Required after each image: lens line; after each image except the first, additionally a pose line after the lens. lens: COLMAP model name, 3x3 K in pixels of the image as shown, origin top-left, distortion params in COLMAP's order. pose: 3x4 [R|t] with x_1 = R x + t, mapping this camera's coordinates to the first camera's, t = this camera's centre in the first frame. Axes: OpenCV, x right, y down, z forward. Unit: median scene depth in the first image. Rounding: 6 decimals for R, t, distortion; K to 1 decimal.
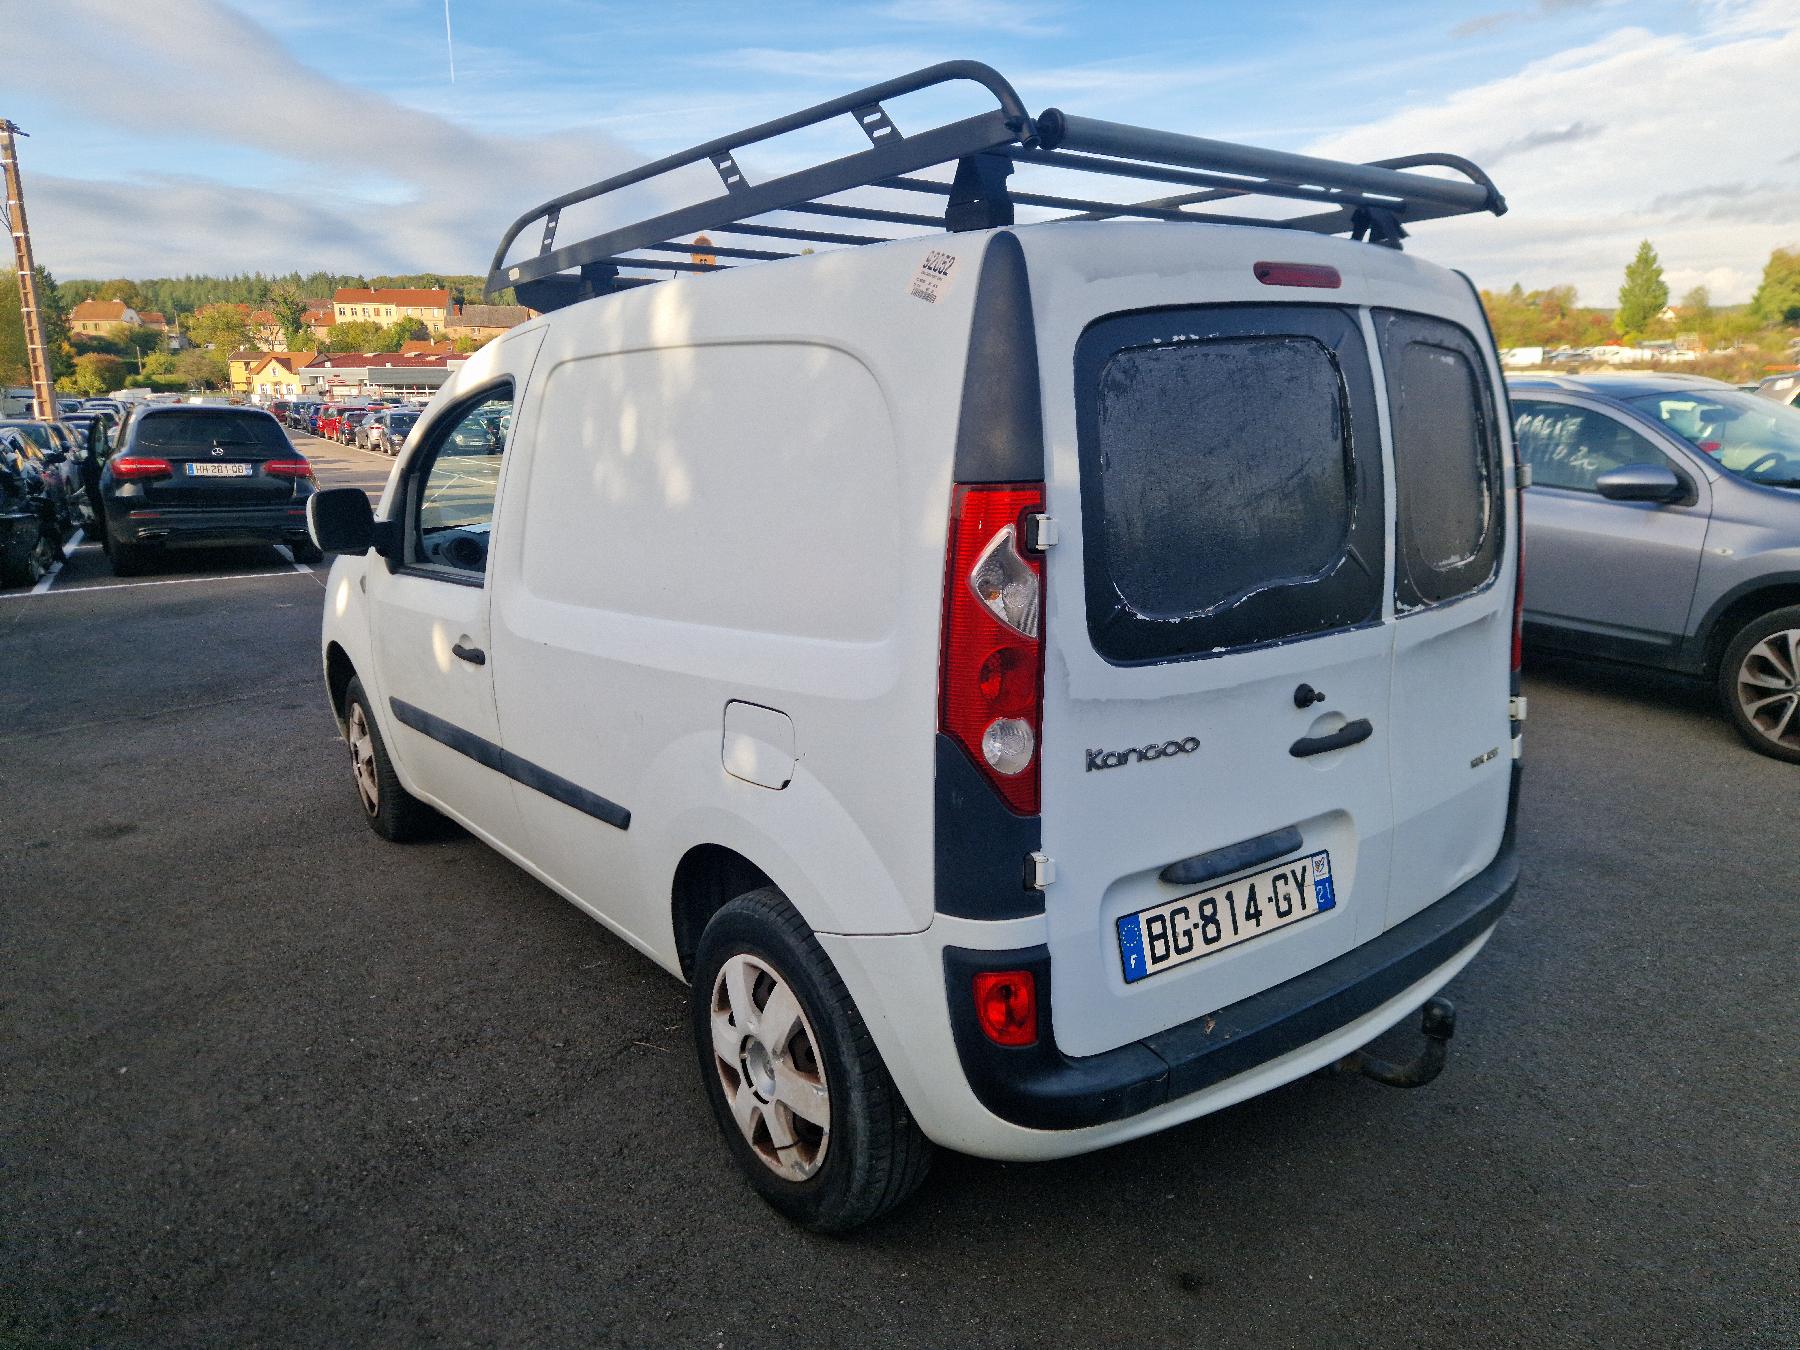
lens RADIAL K [[1239.2, 0, 907.4], [0, 1239.2, 676.3], [0, 0, 1]] dist [0.057231, -0.043100]
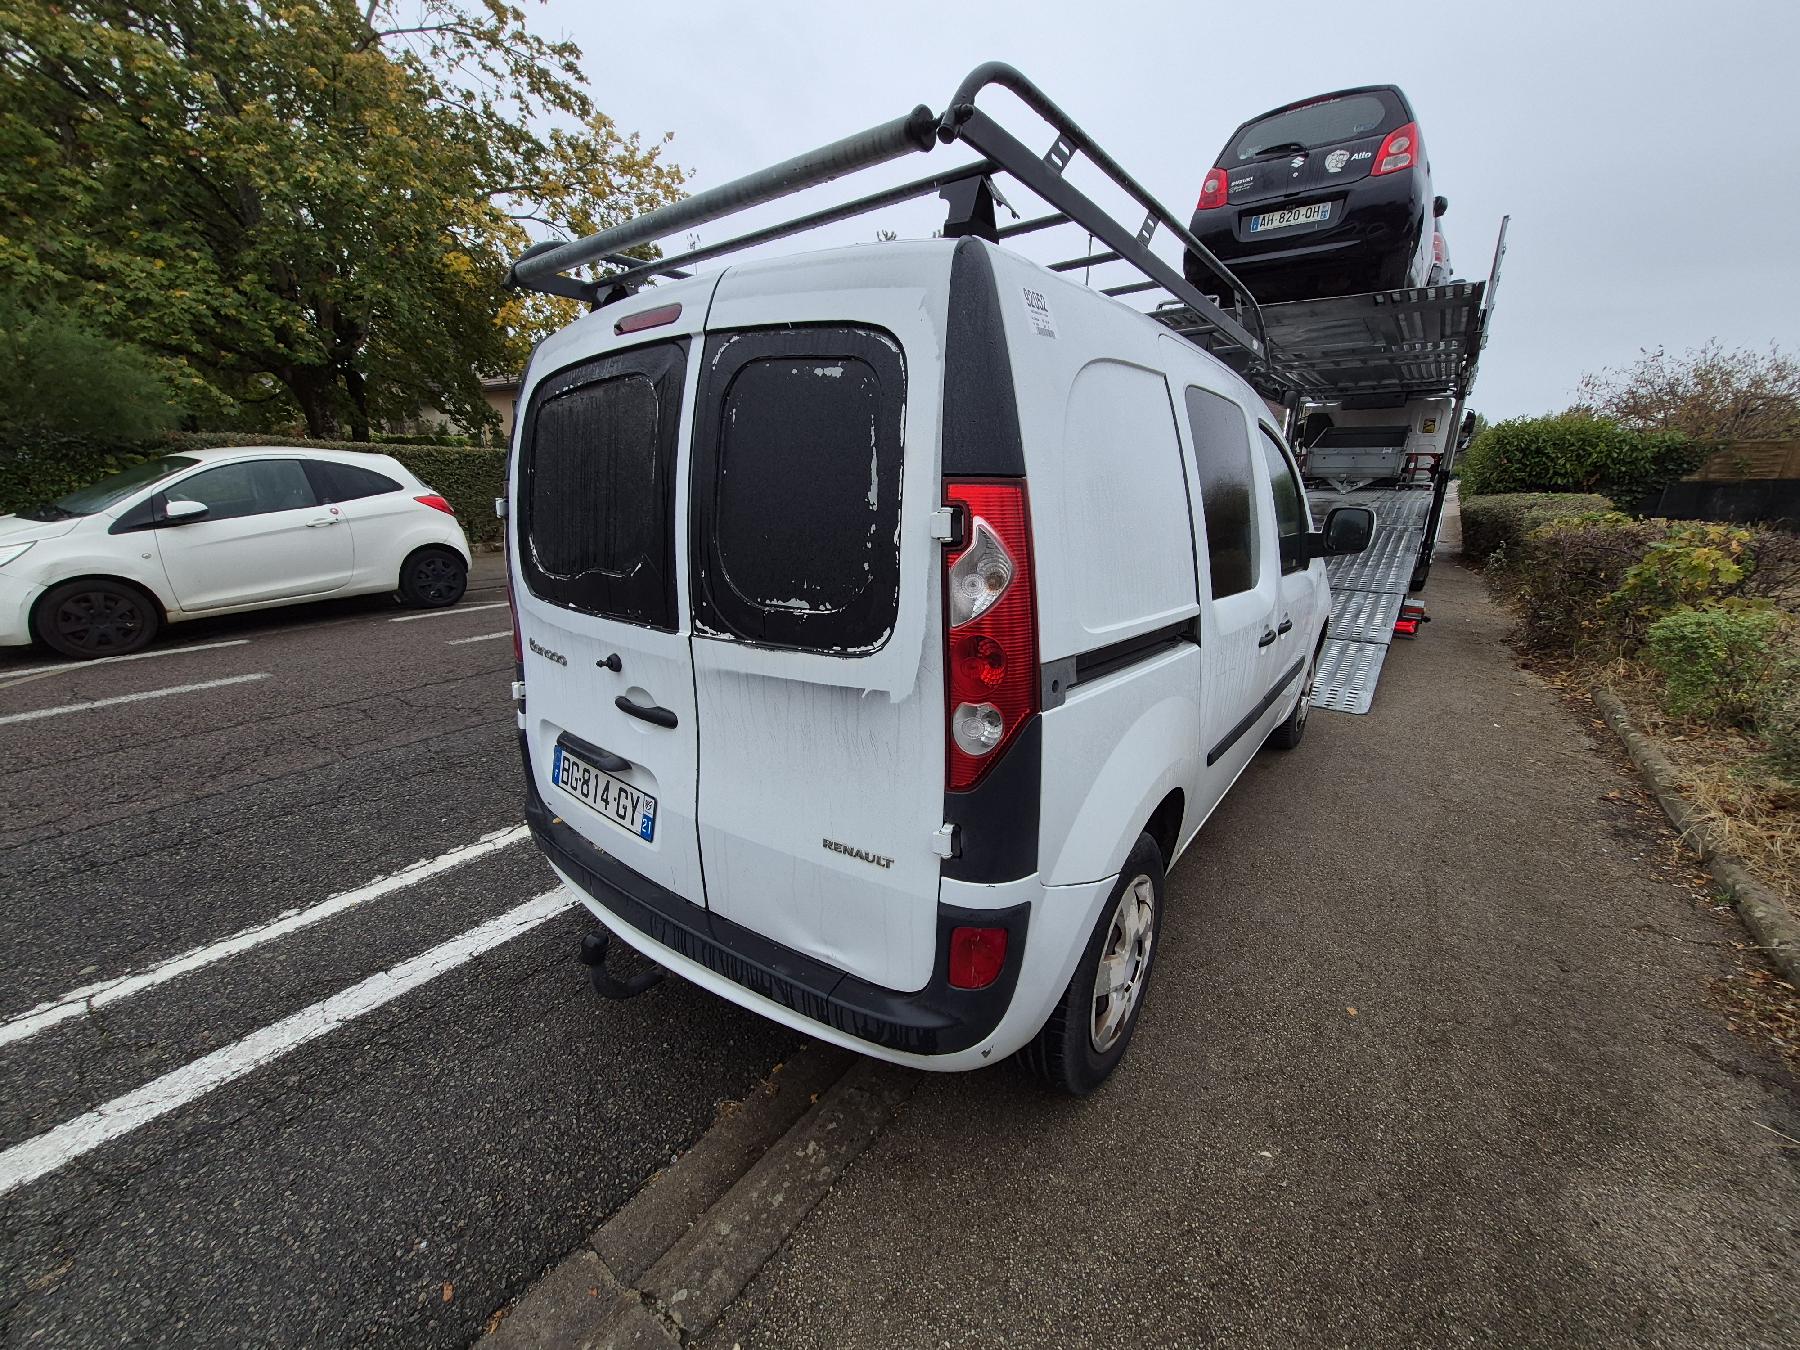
lens RADIAL K [[697.0, 0, 895.9], [0, 697.0, 676.4], [0, 0, 1]] dist [-0.001667, -0.000465]
pose [[0.252197, 0.282183, -0.925619, 1.050323], [-0.212268, 0.949373, 0.231589, -0.197579], [0.944108, 0.138073, 0.299327, 1.043920]]
